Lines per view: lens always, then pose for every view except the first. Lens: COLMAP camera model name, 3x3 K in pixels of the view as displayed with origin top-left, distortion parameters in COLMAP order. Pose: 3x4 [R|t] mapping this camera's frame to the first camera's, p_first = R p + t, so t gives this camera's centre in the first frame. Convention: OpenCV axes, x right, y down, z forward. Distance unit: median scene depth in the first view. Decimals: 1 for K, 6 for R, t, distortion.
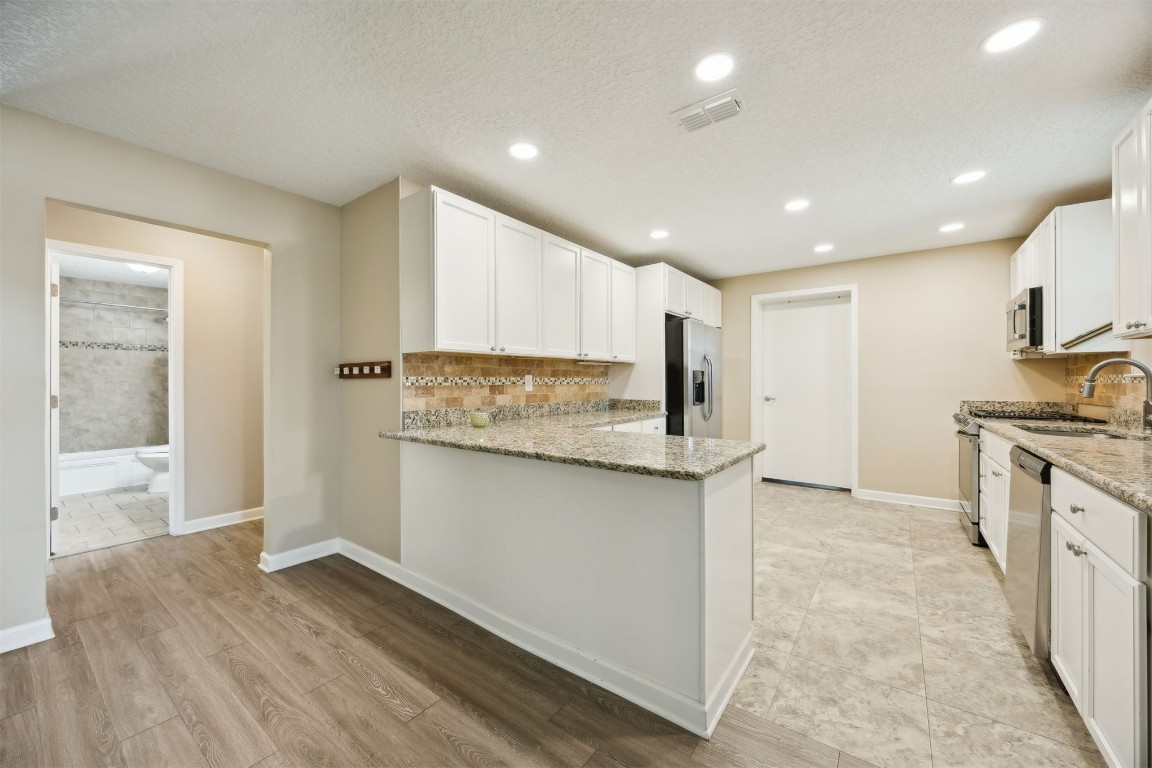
lens RADIAL K [[433.4, 0, 576.0], [0, 433.4, 384.0], [0, 0, 1]] dist [-0.000672, -0.000014]
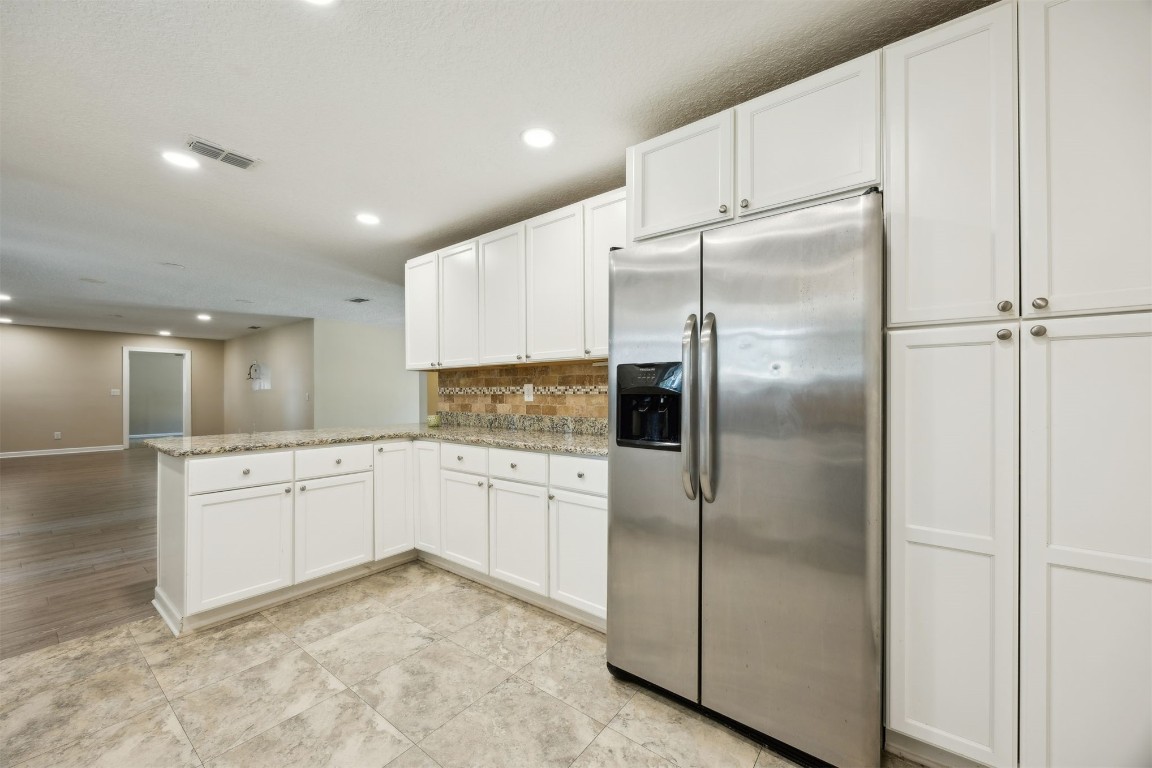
lens RADIAL K [[450.1, 0, 575.9], [0, 450.1, 392.6], [0, 0, 1]] dist [0.000389, 0.000245]
pose [[-0.028363, 0.004047, -0.999589, 0.936819], [-0.002172, 0.999989, 0.004110, -0.007086], [0.999595, 0.002288, -0.028354, 1.255505]]
